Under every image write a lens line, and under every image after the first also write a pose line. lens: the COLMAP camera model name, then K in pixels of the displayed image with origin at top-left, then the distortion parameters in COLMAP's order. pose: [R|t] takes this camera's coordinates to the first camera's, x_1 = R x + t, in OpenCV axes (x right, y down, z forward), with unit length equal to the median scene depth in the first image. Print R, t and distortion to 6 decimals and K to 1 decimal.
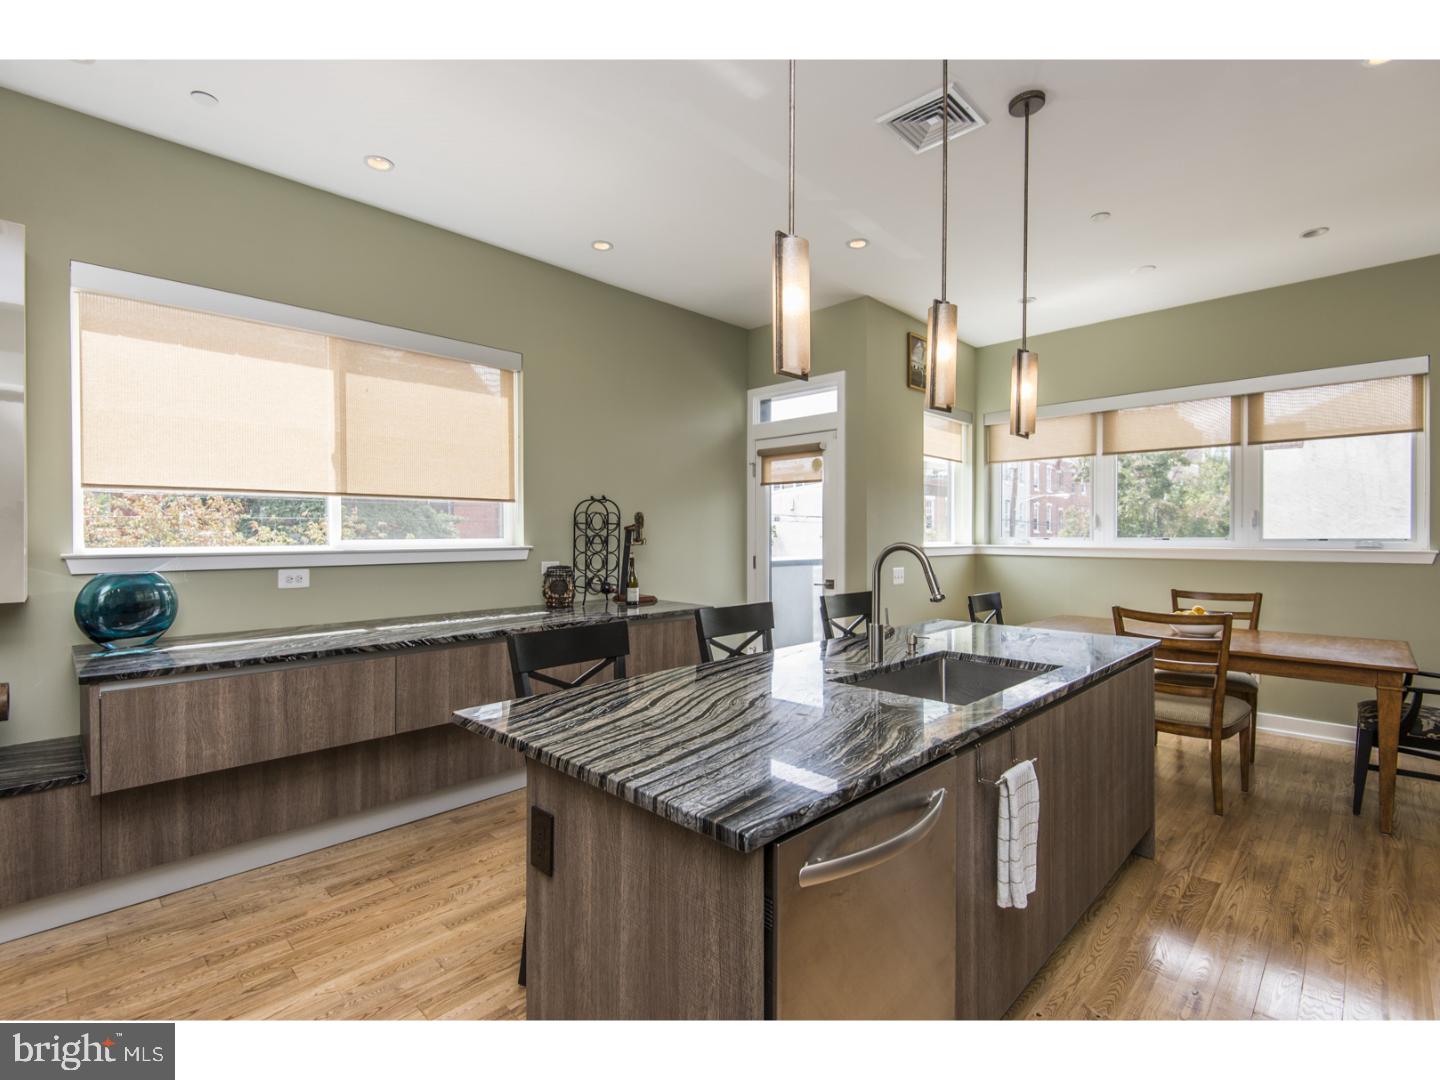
lens RADIAL K [[658.8, 0, 720.0], [0, 658.8, 540.0], [0, 0, 1]] dist [0.013571, -0.000275]
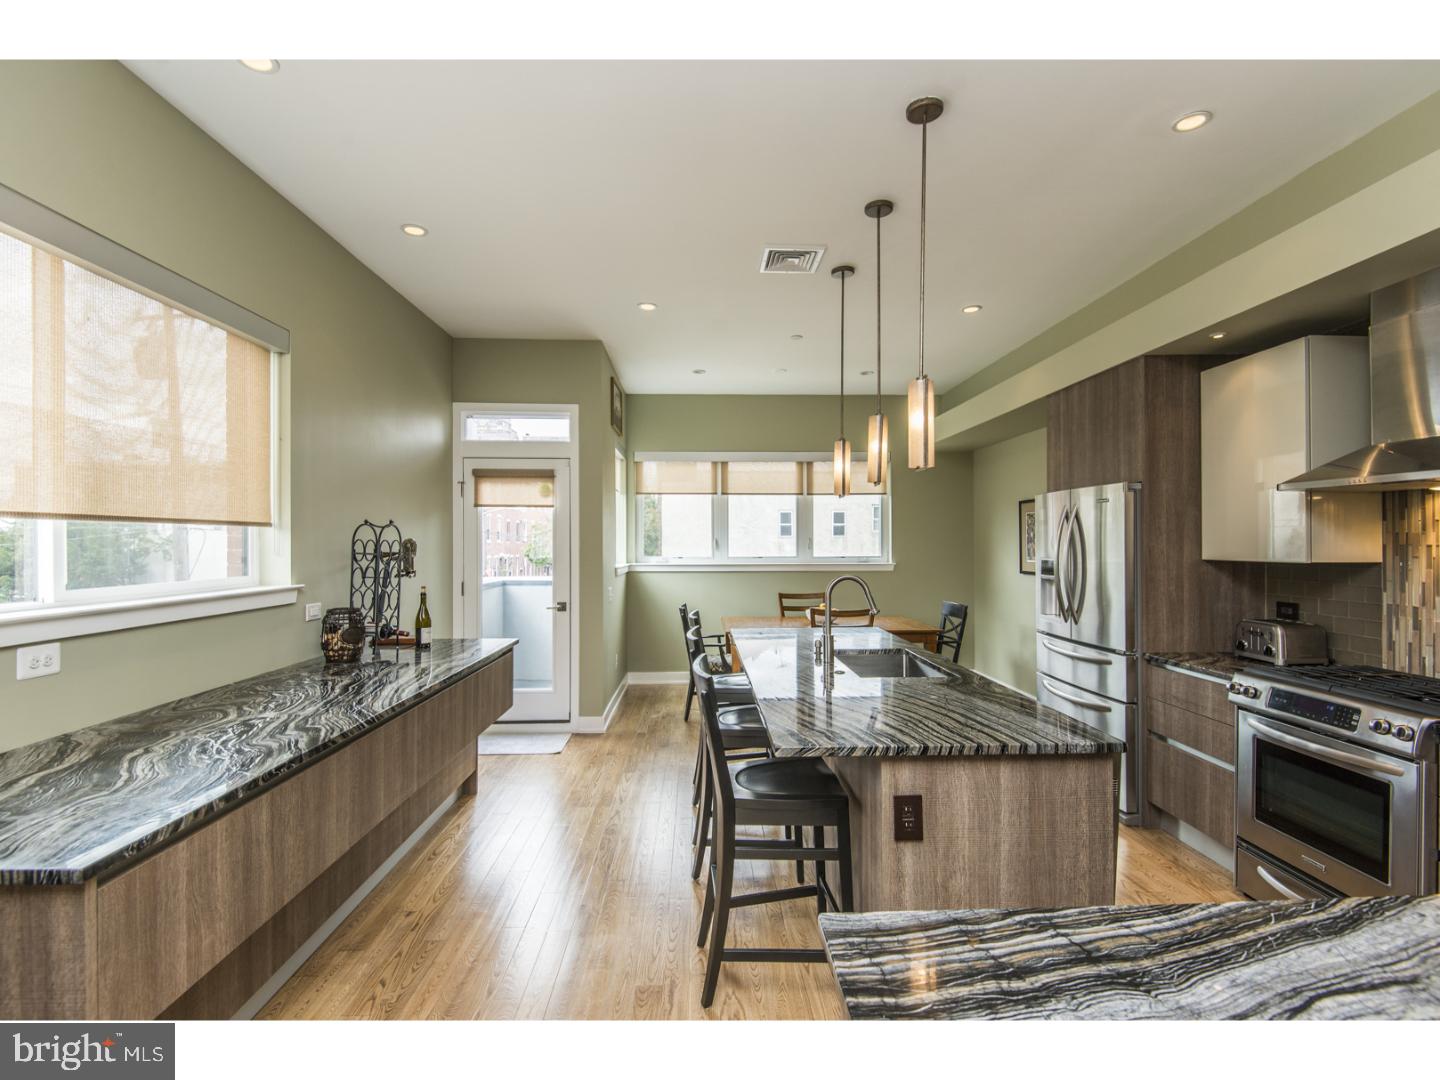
lens RADIAL K [[673.0, 0, 720.0], [0, 673.0, 540.0], [0, 0, 1]] dist [-0.002246, -0.000598]
pose [[0.694109, 0.002151, 0.719867, -0.509664], [0.006930, 0.999929, -0.009669, -0.031830], [-0.719836, 0.011700, 0.694045, 0.111015]]
